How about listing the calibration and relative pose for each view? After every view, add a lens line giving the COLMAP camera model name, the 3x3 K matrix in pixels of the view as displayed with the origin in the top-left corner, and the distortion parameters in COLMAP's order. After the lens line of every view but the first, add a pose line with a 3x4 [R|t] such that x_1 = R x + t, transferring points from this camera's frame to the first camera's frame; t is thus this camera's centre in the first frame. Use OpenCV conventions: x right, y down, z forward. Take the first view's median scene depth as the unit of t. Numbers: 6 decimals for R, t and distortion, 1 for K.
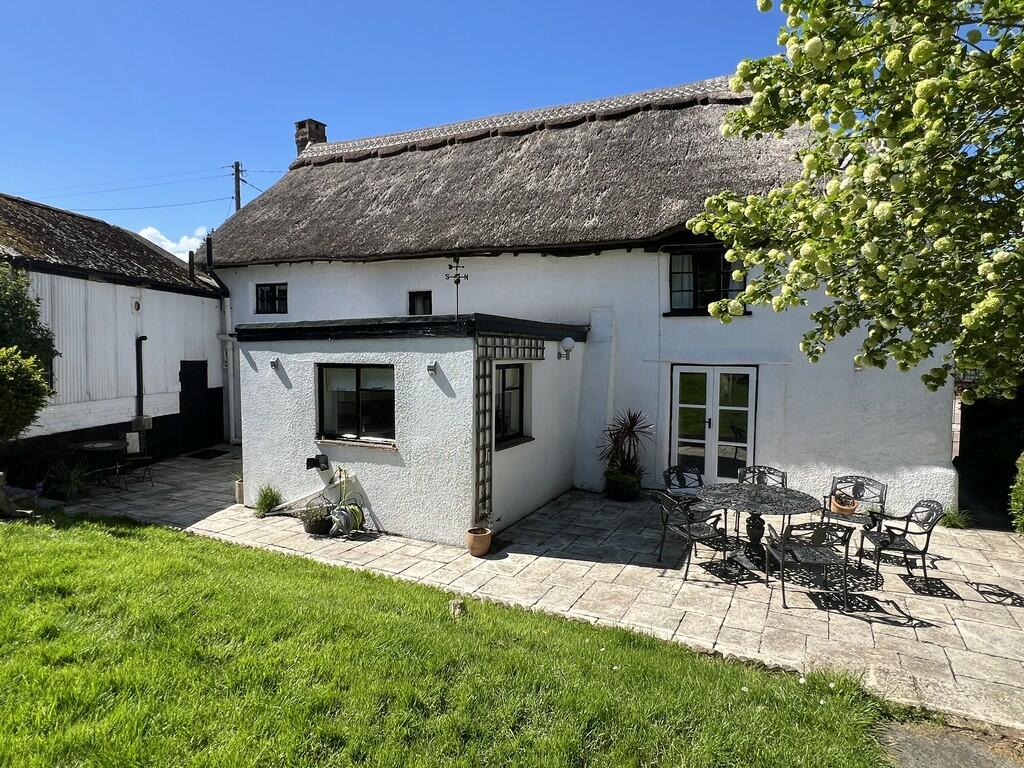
lens RADIAL K [[588.2, 0, 509.8], [0, 588.2, 382.1], [0, 0, 1]] dist [0.005624, -0.001472]
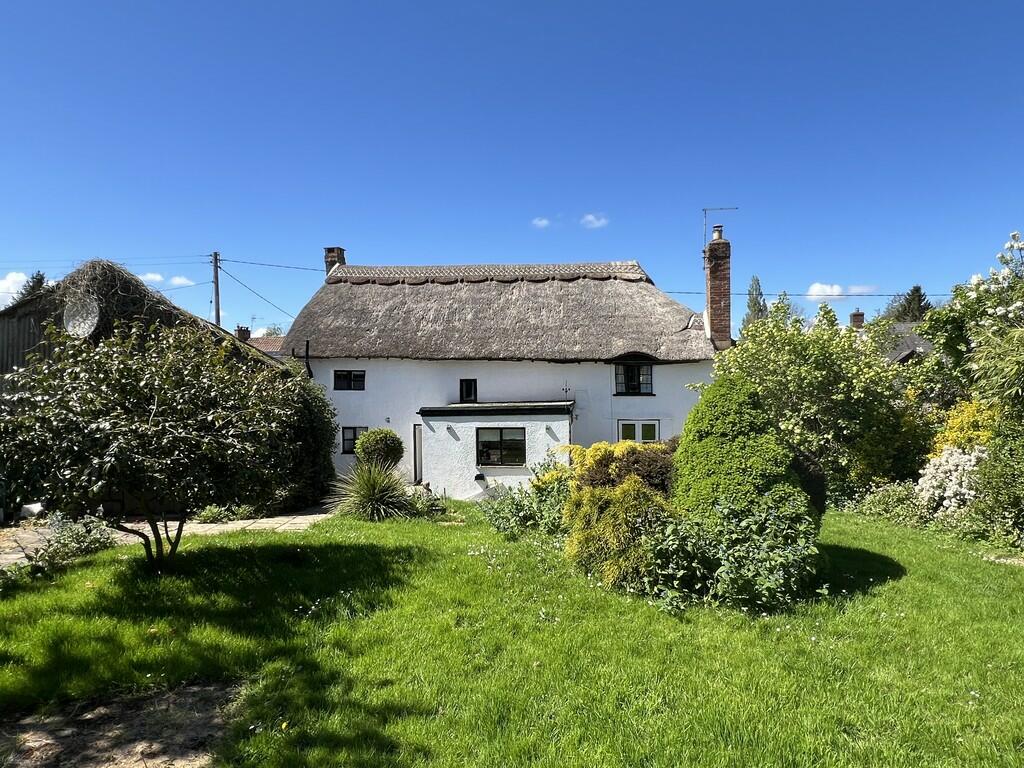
lens RADIAL K [[588.2, 0, 512.2], [0, 588.2, 388.3], [0, 0, 1]] dist [0.005624, -0.001472]
pose [[0.941173, -0.013621, 0.337650, -0.679106], [0.030992, 0.998455, -0.046110, -0.052961], [-0.336500, 0.053862, 0.940142, -0.700662]]
